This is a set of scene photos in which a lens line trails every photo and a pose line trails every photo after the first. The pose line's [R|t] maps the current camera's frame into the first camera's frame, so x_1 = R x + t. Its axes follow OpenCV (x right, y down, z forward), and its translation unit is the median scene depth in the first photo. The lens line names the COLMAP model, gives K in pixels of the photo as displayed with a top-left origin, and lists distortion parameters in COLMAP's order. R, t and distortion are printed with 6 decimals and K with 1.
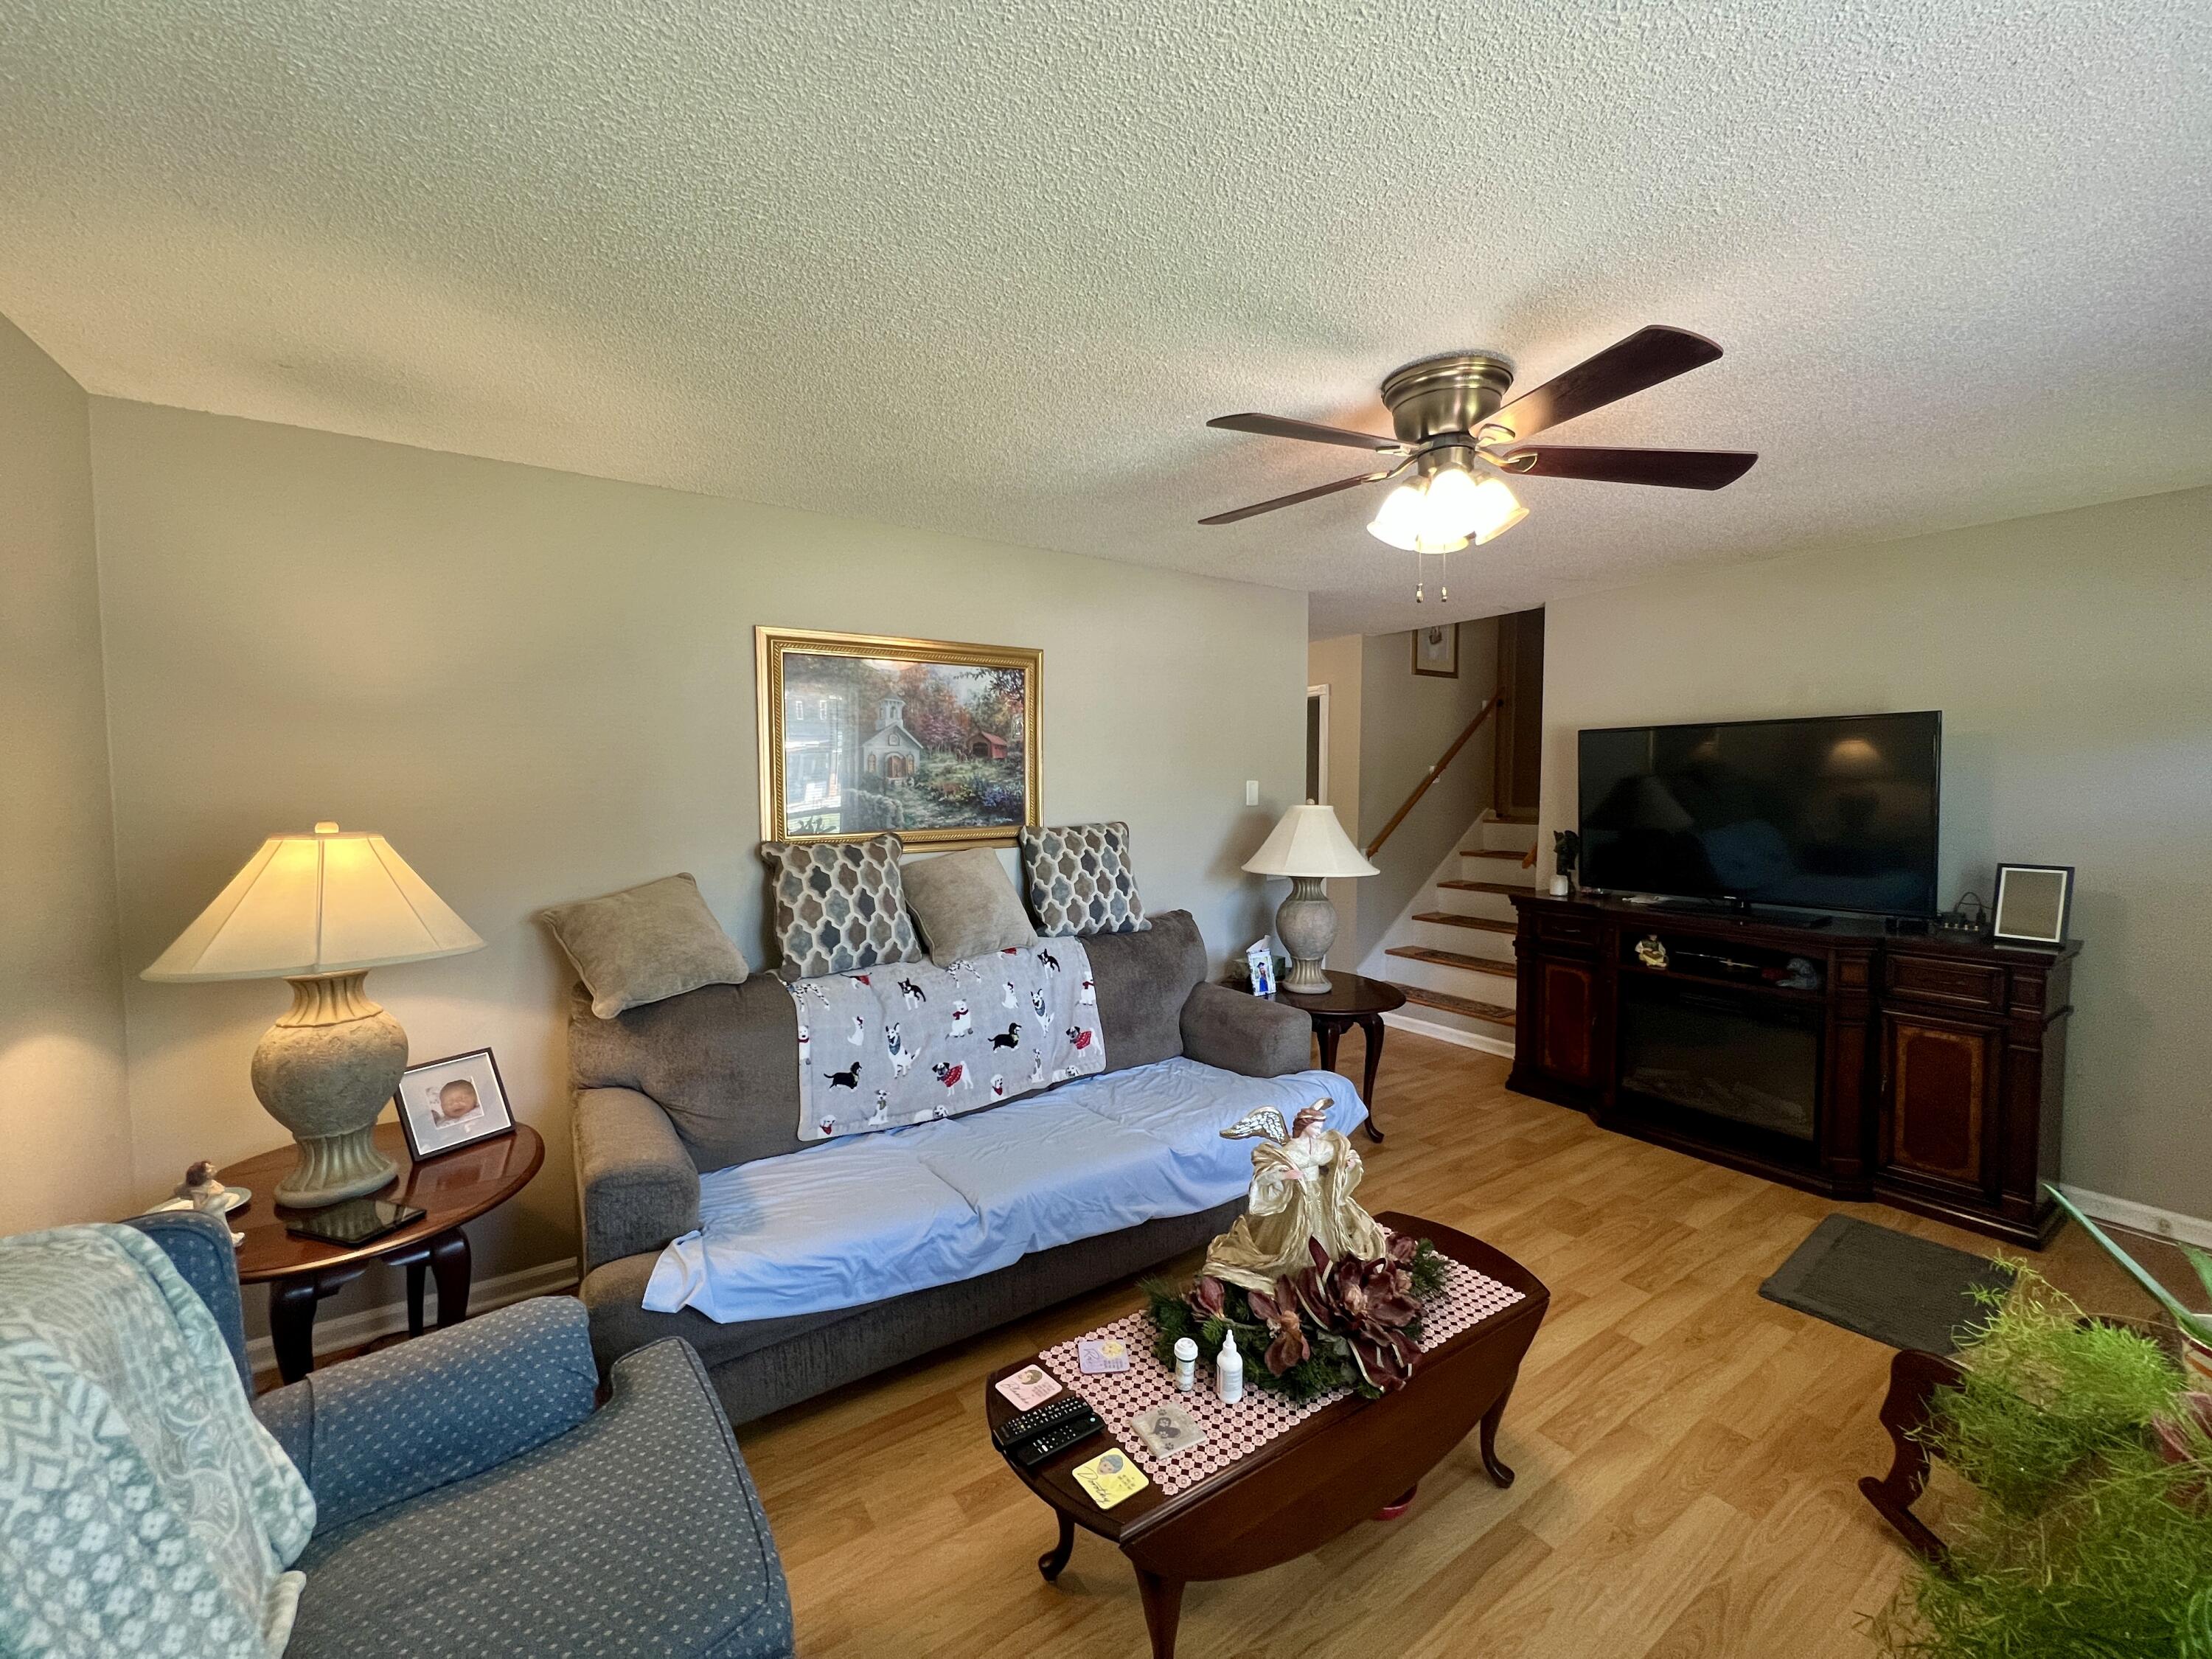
lens RADIAL K [[886.4, 0, 1095.6], [0, 886.4, 826.8], [0, 0, 1]] dist [0.000920, 0.000591]
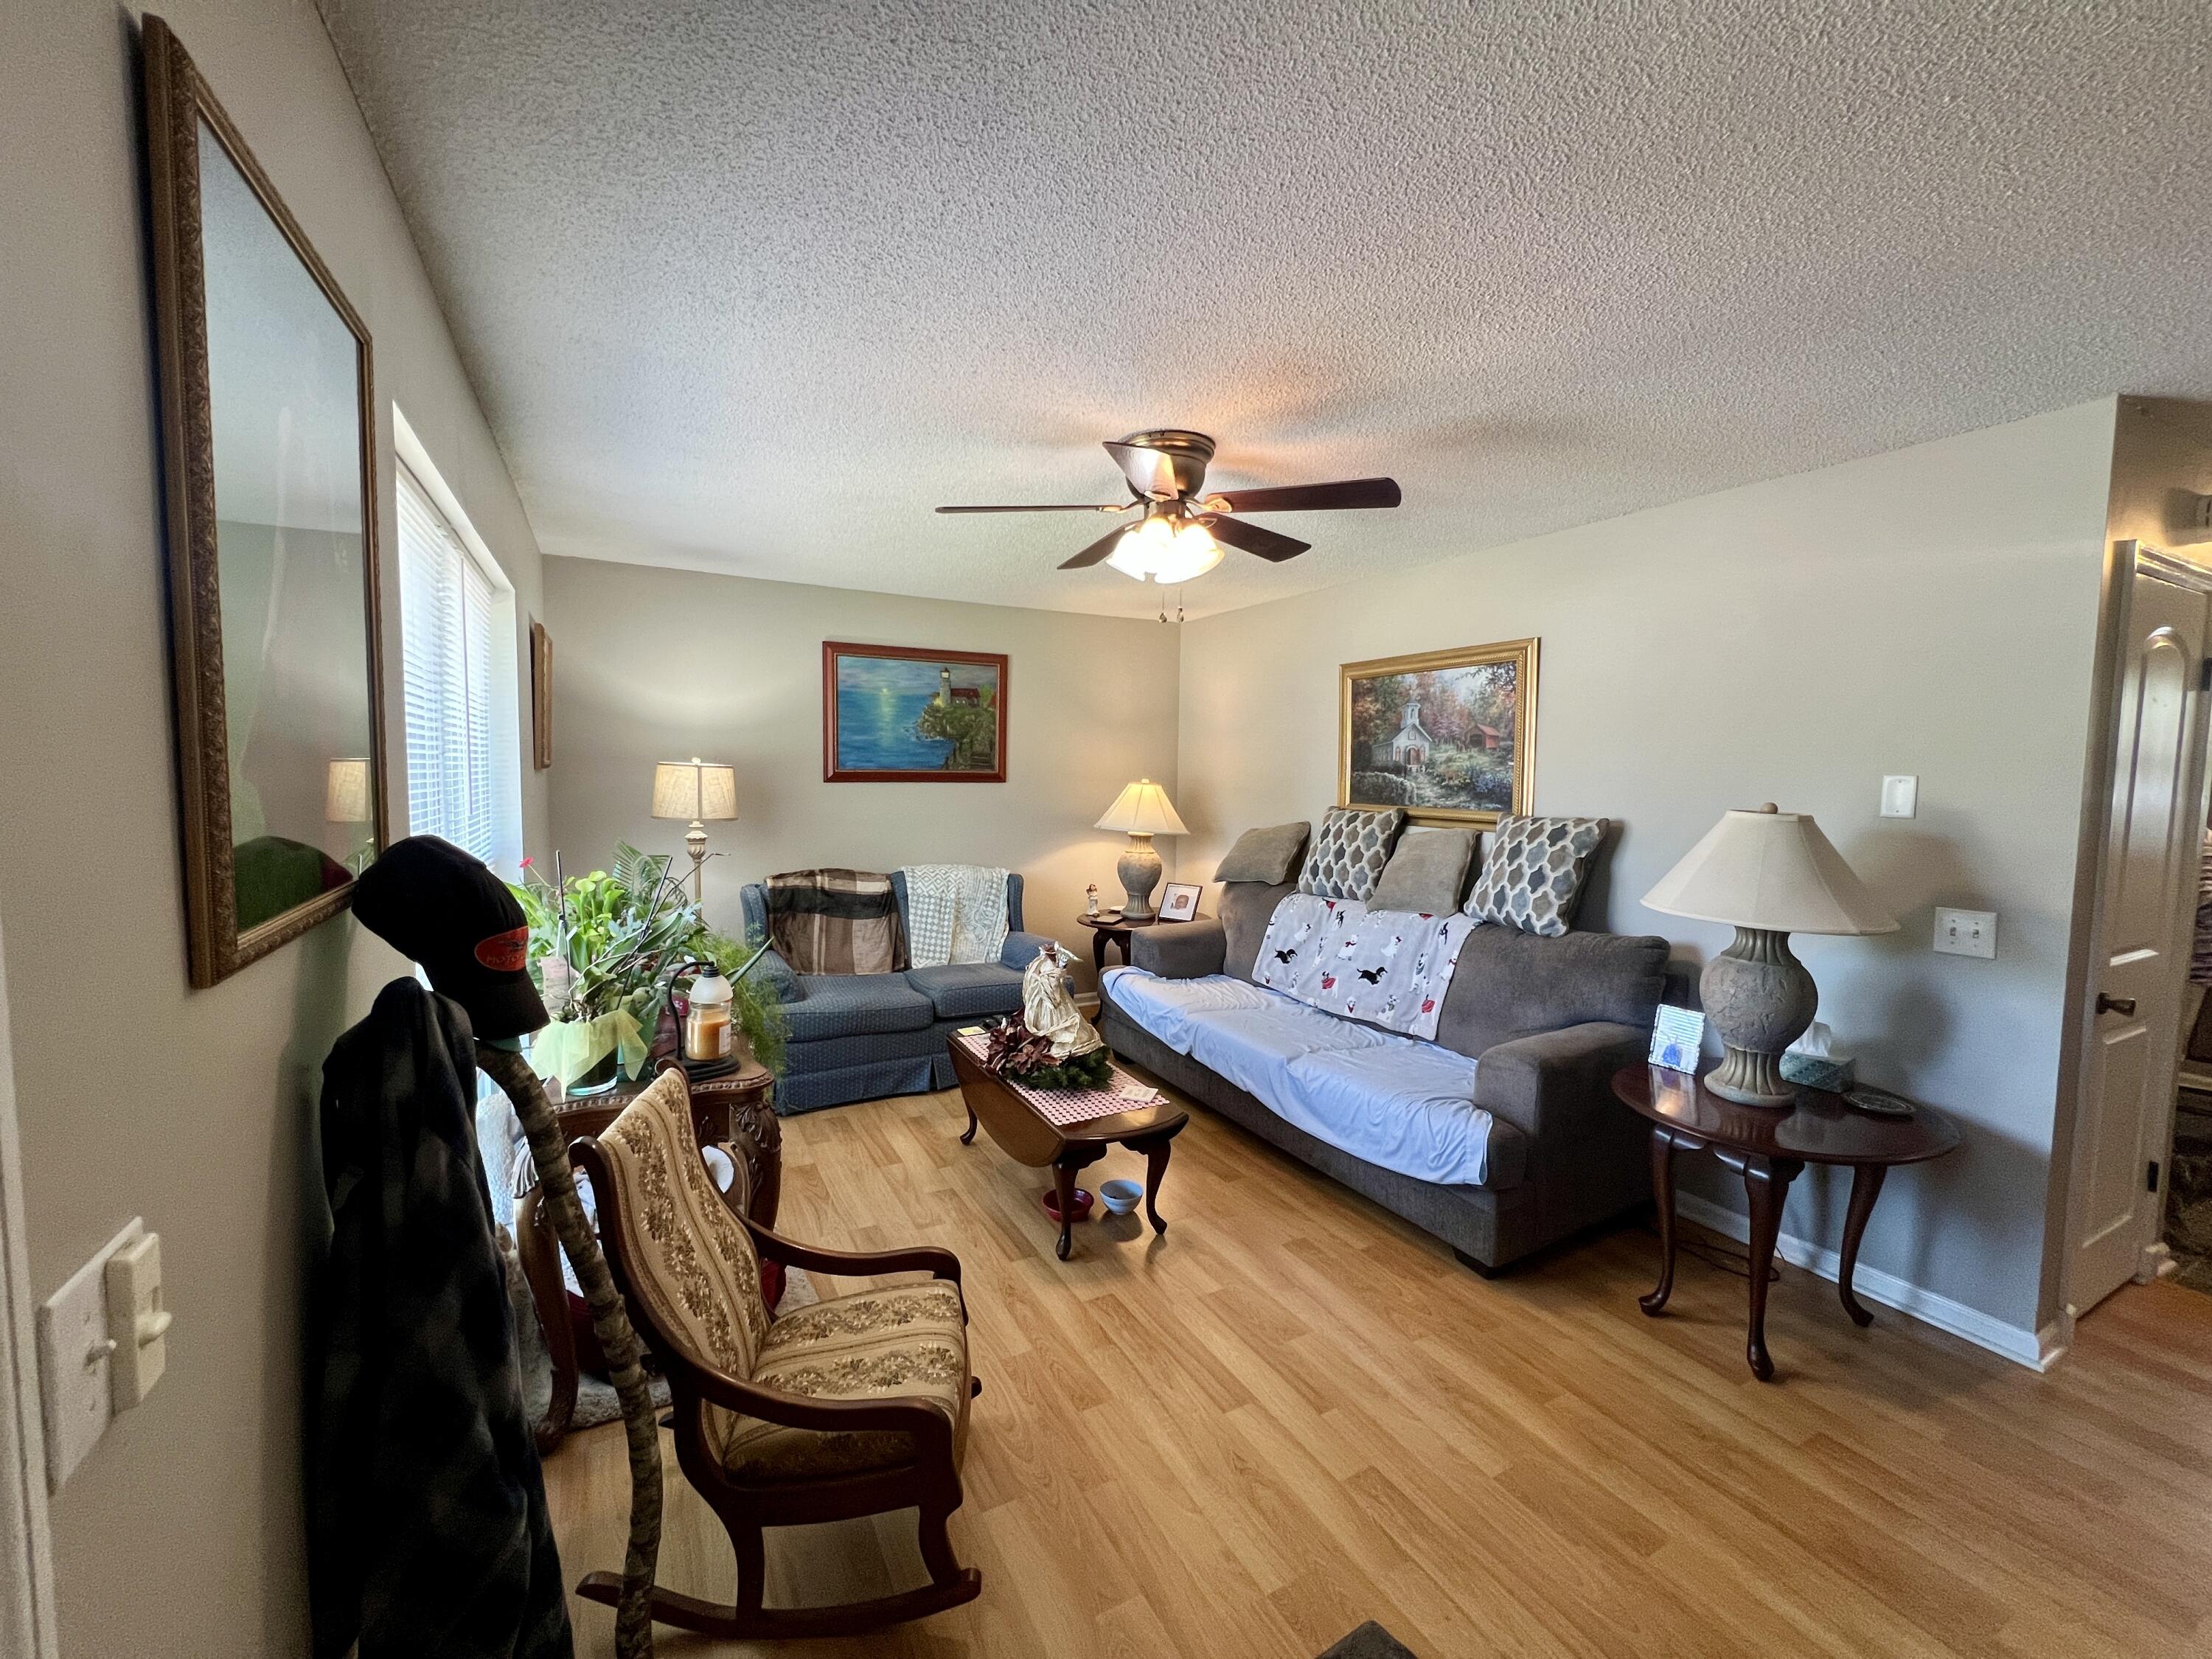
lens RADIAL K [[886.4, 0, 1095.6], [0, 886.4, 826.8], [0, 0, 1]] dist [0.000920, 0.000591]
pose [[-0.100894, 0.072392, -0.992260, 1.073798], [-0.067834, 0.994528, 0.079455, -0.037188], [0.992582, 0.075326, -0.095432, 0.671811]]
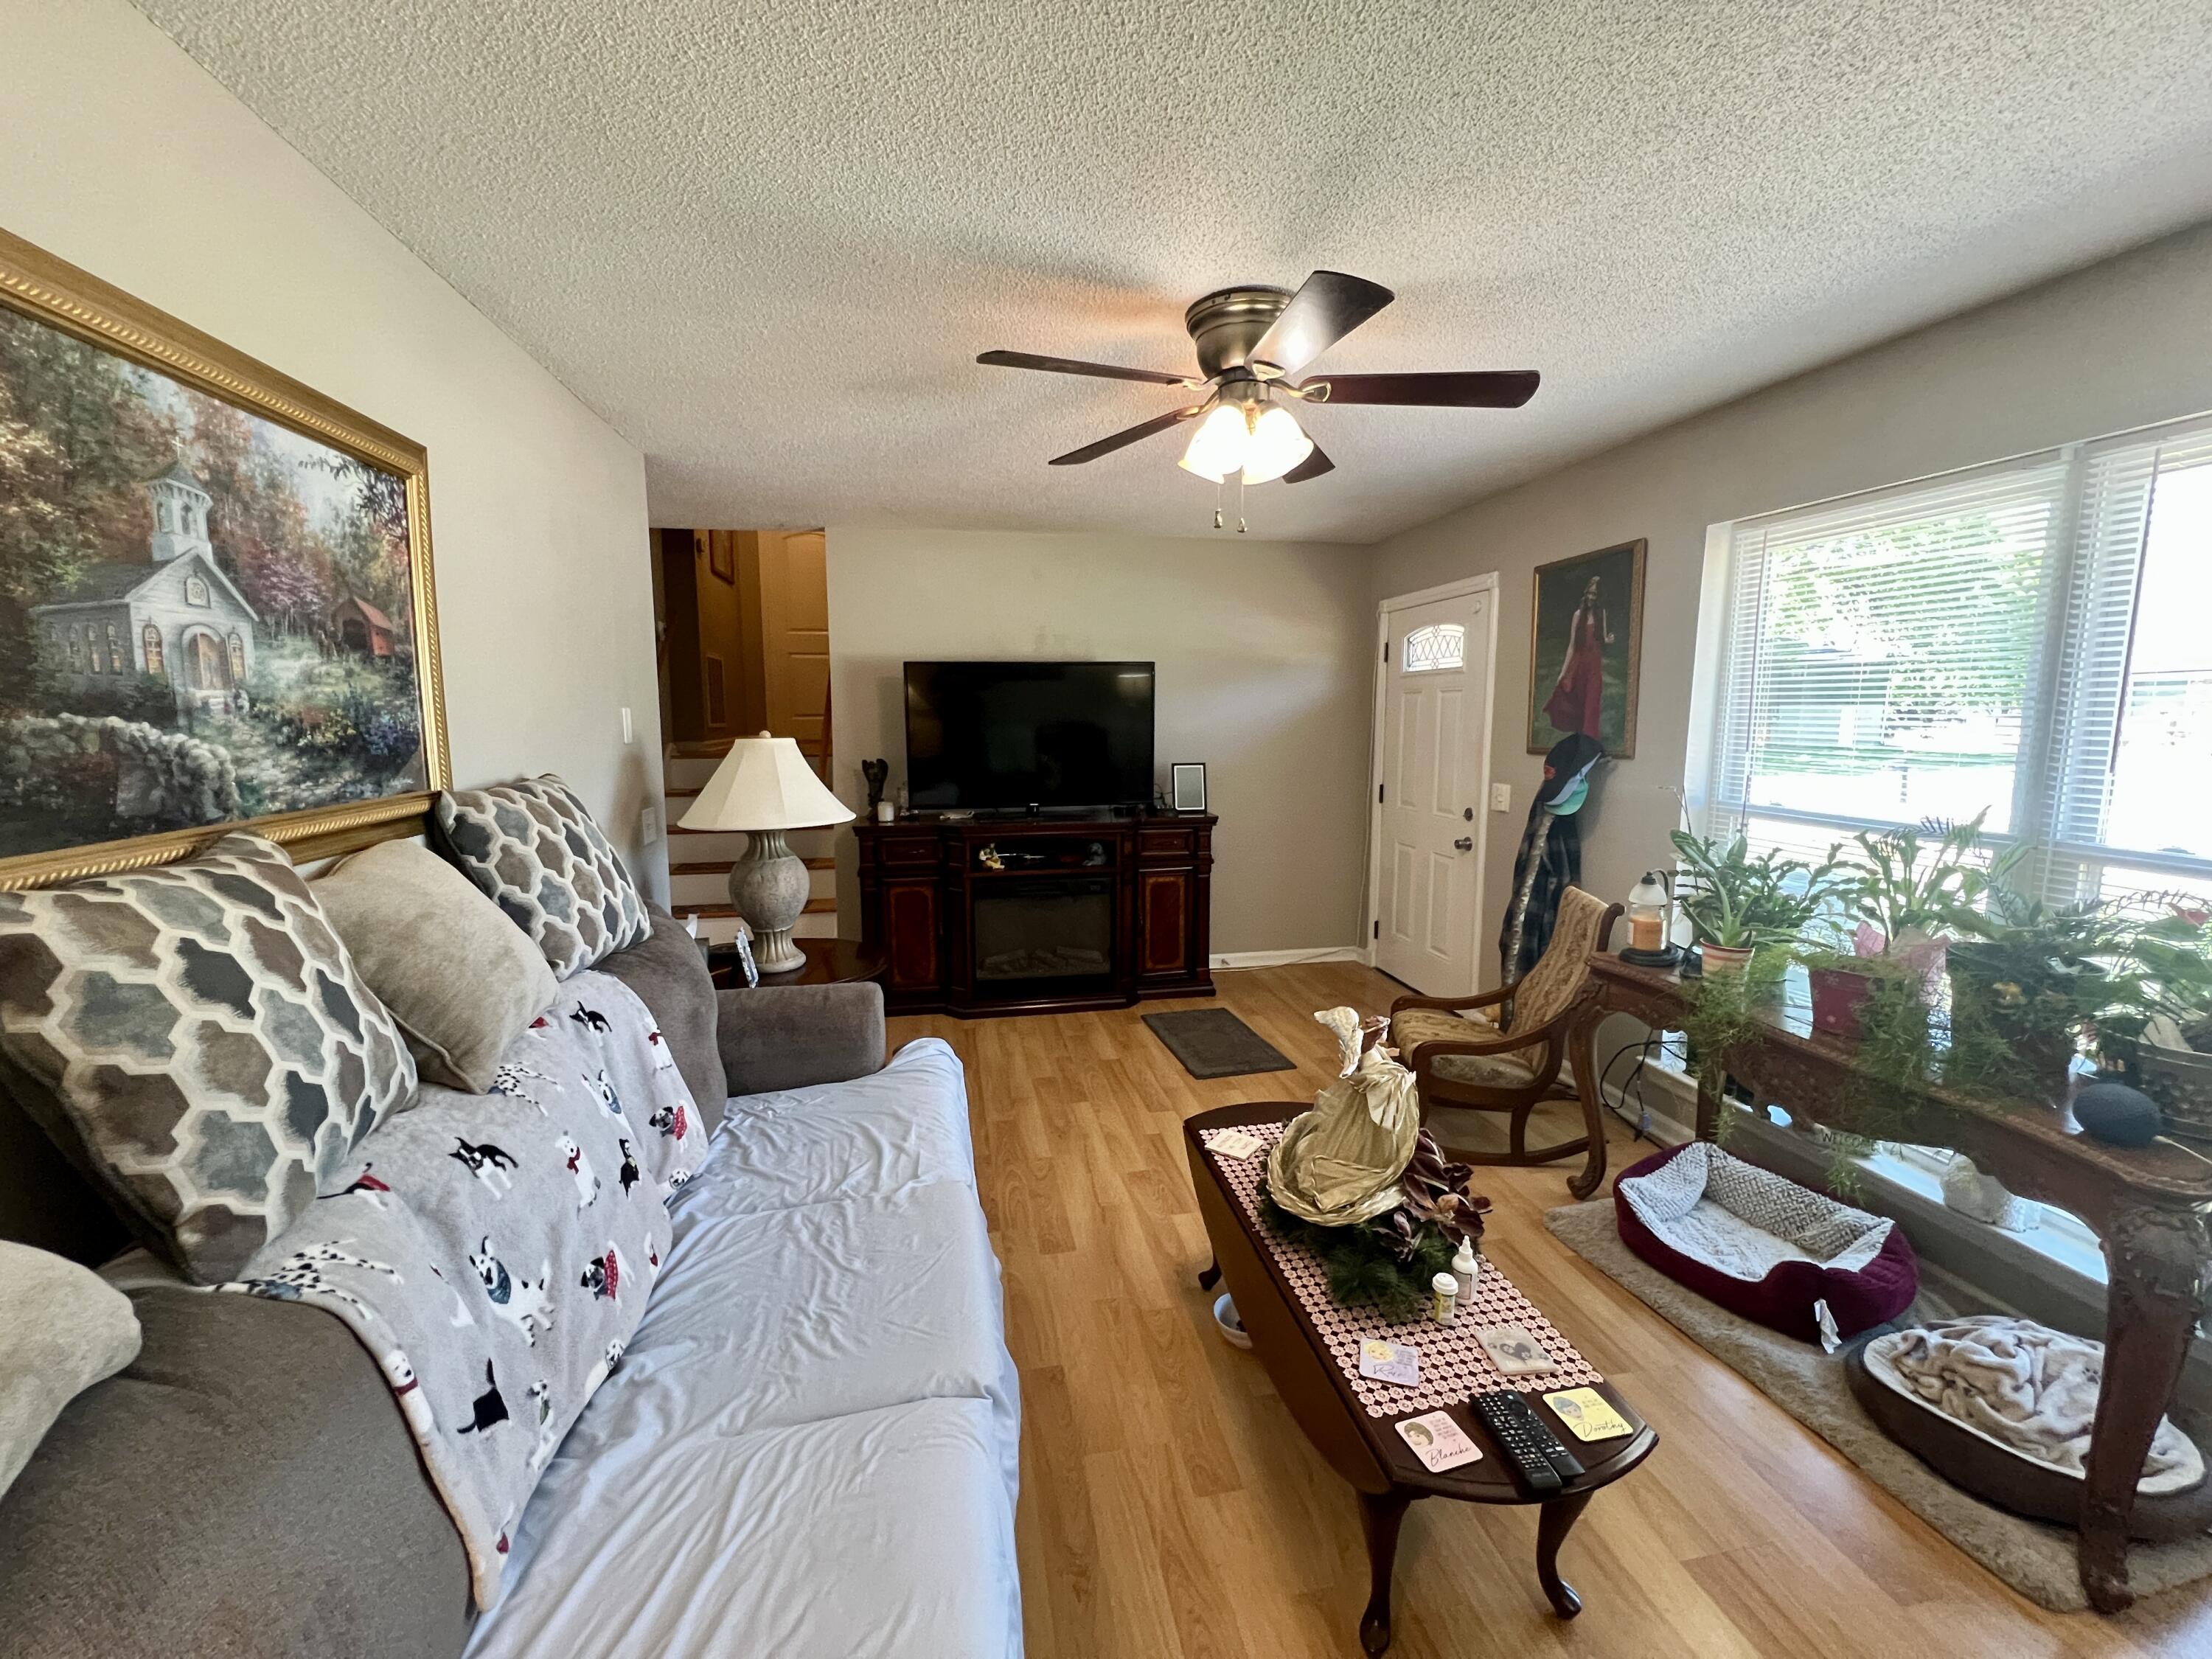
lens RADIAL K [[886.4, 0, 1095.6], [0, 886.4, 826.8], [0, 0, 1]] dist [0.000920, 0.000591]
pose [[0.394335, -0.115736, 0.911650, -0.435015], [0.051775, 0.993260, 0.103701, -0.015279], [-0.917507, 0.006308, 0.397670, 0.474902]]
